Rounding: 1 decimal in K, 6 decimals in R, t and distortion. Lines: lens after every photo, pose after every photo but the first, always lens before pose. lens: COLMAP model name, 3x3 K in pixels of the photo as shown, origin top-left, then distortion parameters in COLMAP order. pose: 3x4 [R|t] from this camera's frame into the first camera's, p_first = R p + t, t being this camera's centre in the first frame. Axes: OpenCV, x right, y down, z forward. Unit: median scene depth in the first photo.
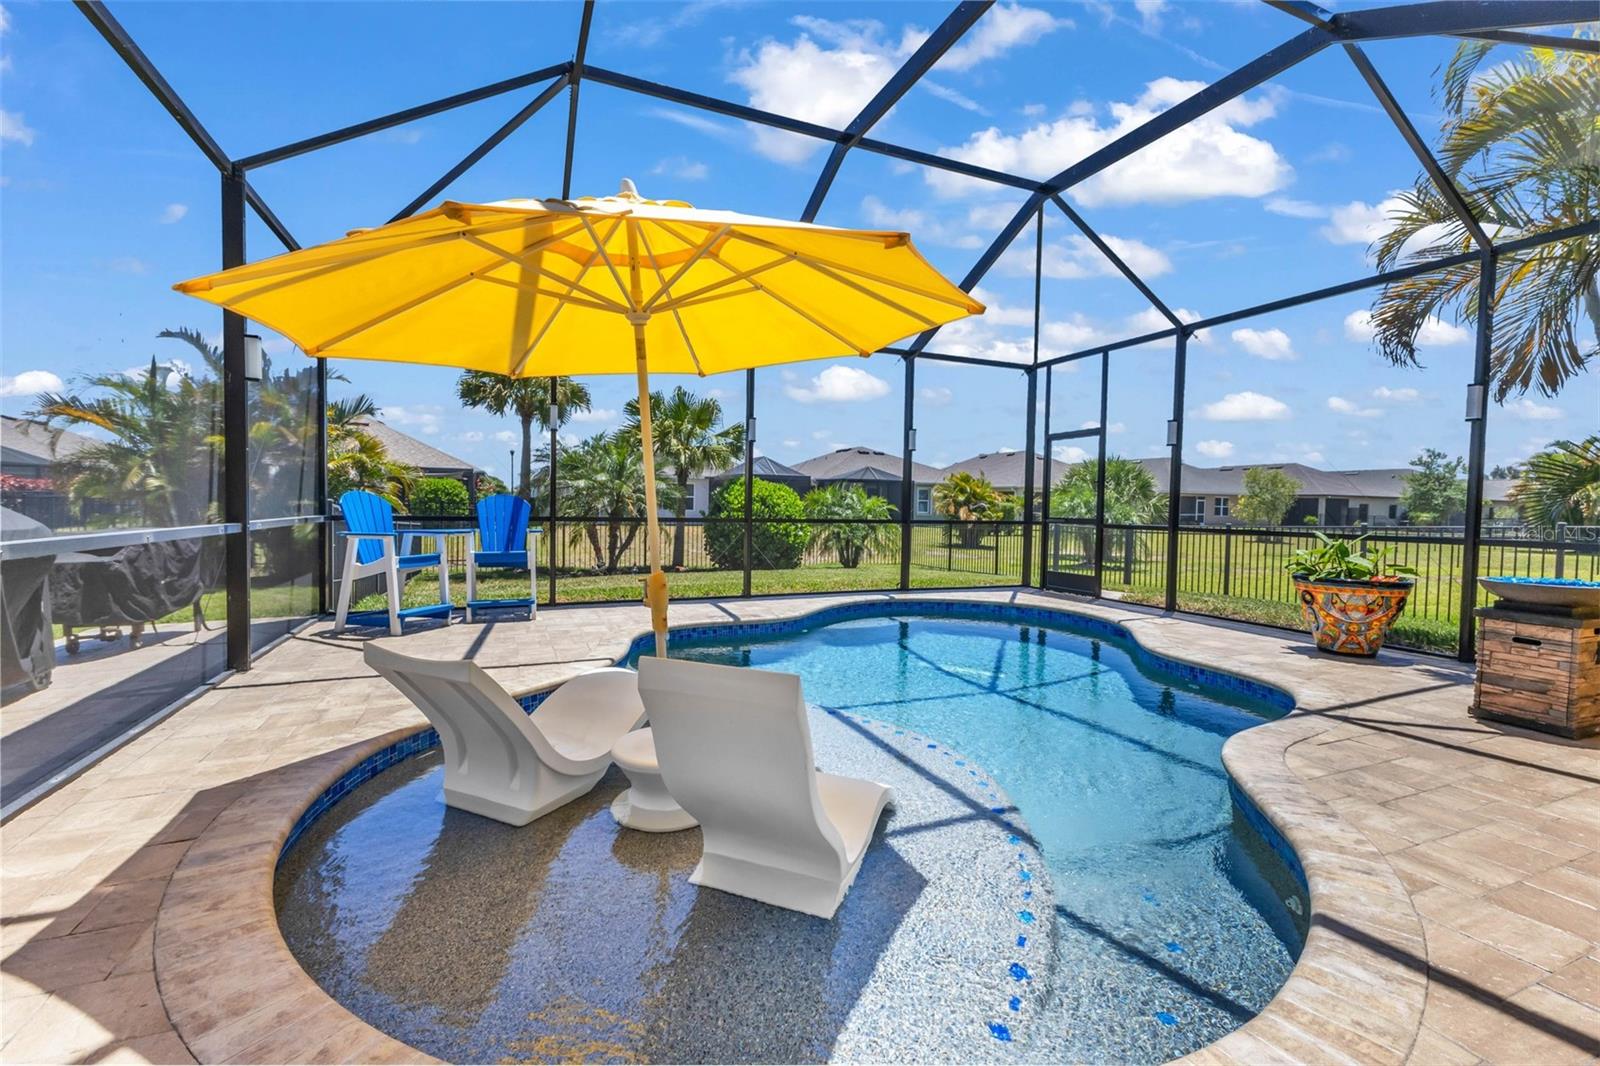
lens RADIAL K [[686.7, 0, 805.8], [0, 686.7, 525.6], [0, 0, 1]] dist [0.012706, 0.000111]
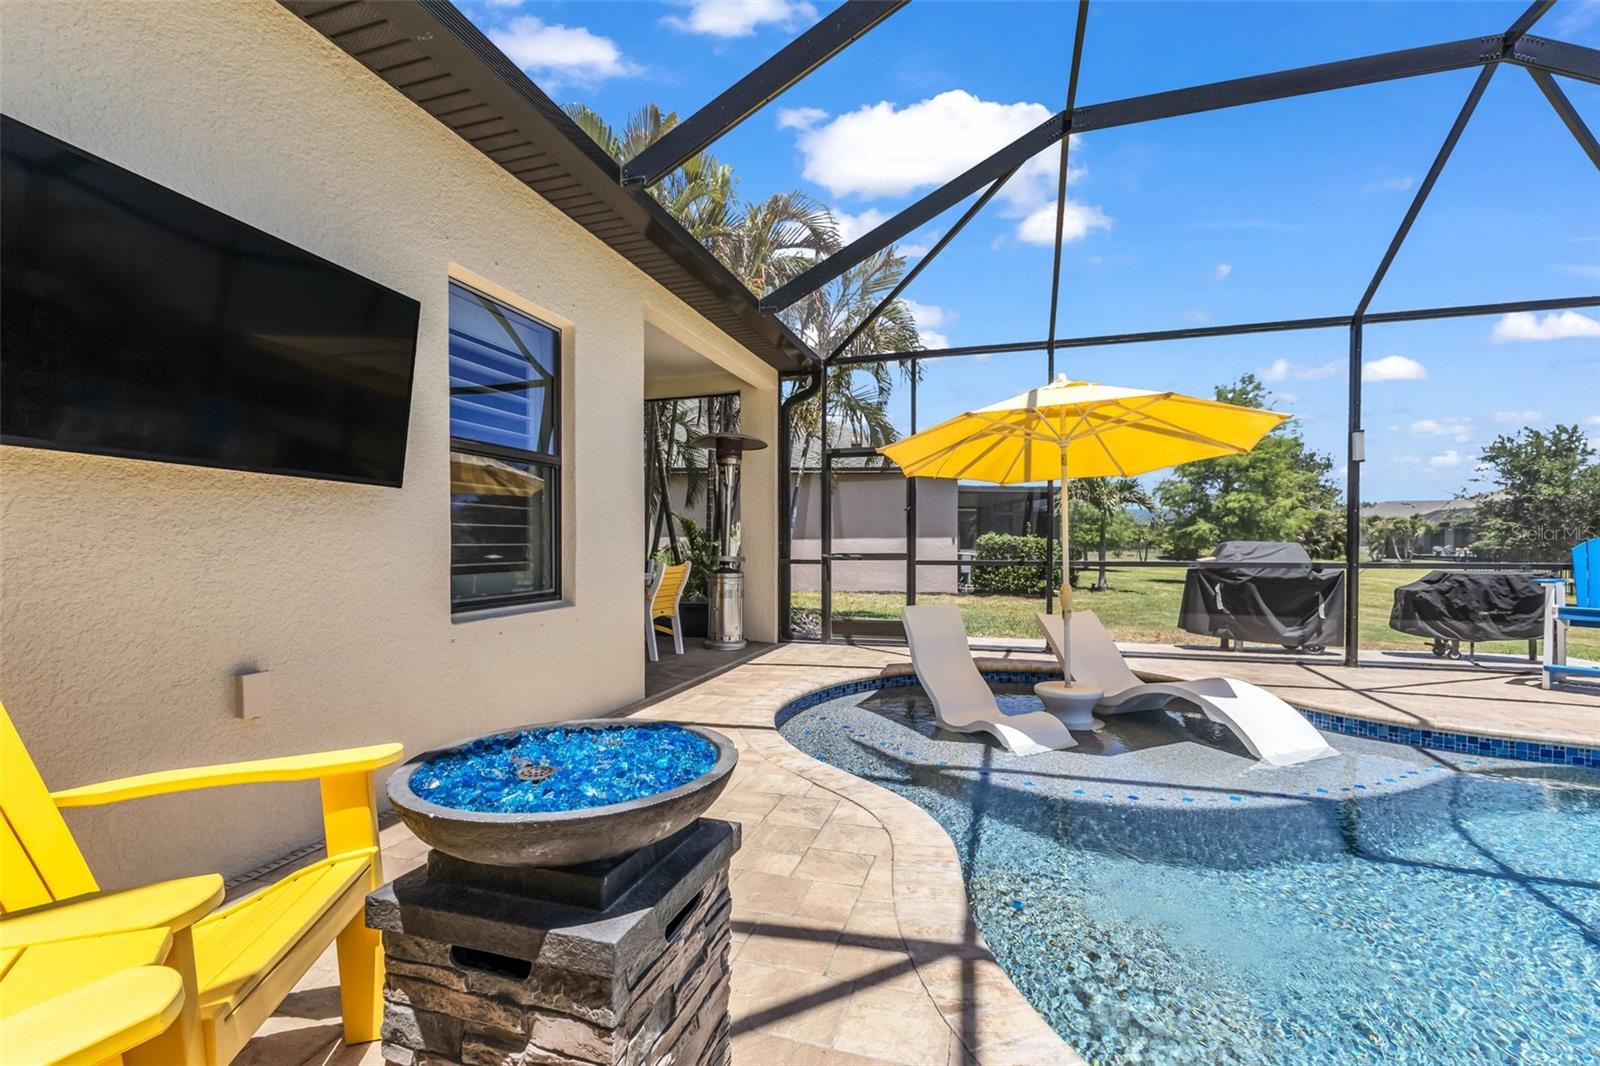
lens RADIAL K [[713.9, 0, 796.0], [0, 713.9, 557.9], [0, 0, 1]] dist [0.001368, -0.000097]
pose [[-0.648851, -0.000592, -0.760915, 0.466823], [-0.031779, 0.999148, 0.026322, -0.007400], [0.760252, 0.041260, -0.648317, 0.481143]]
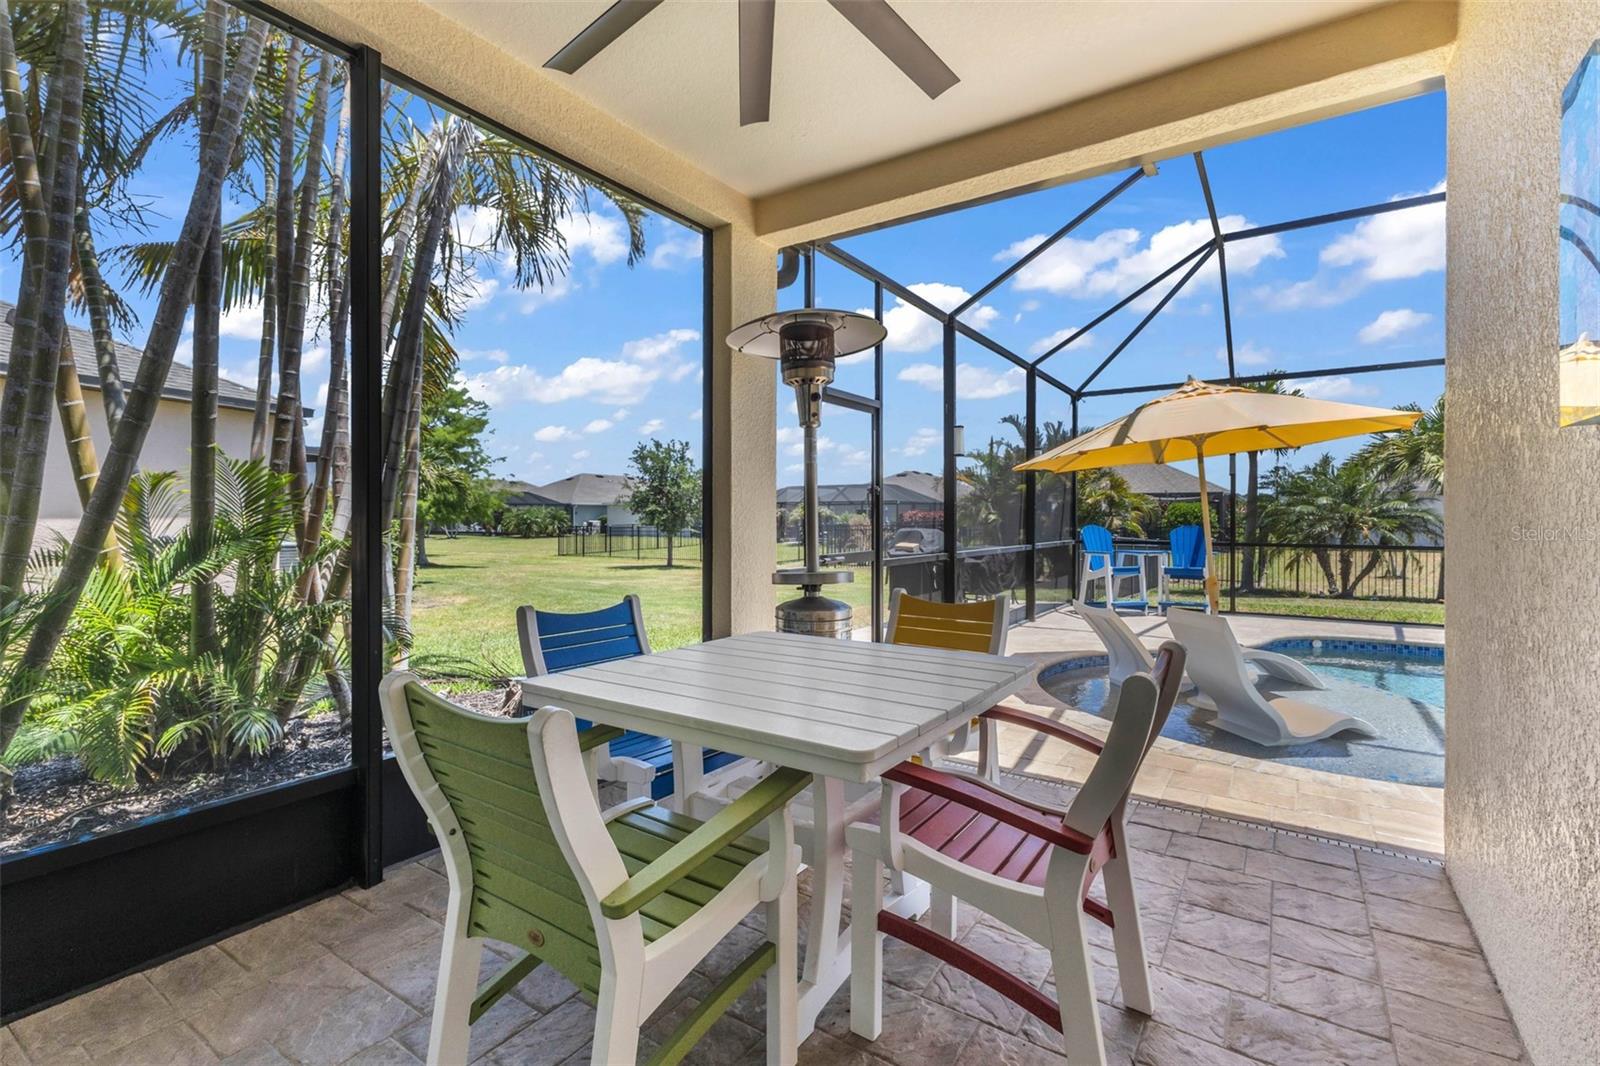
lens RADIAL K [[702.4, 0, 800.0], [0, 702.4, 533.0], [0, 0, 1]] dist [0.010416, -0.000361]
pose [[0.531301, 0.002688, -0.847179, 0.237324], [-0.018490, 0.999794, -0.008423, -0.003549], [0.846981, 0.020140, 0.531241, -0.279610]]
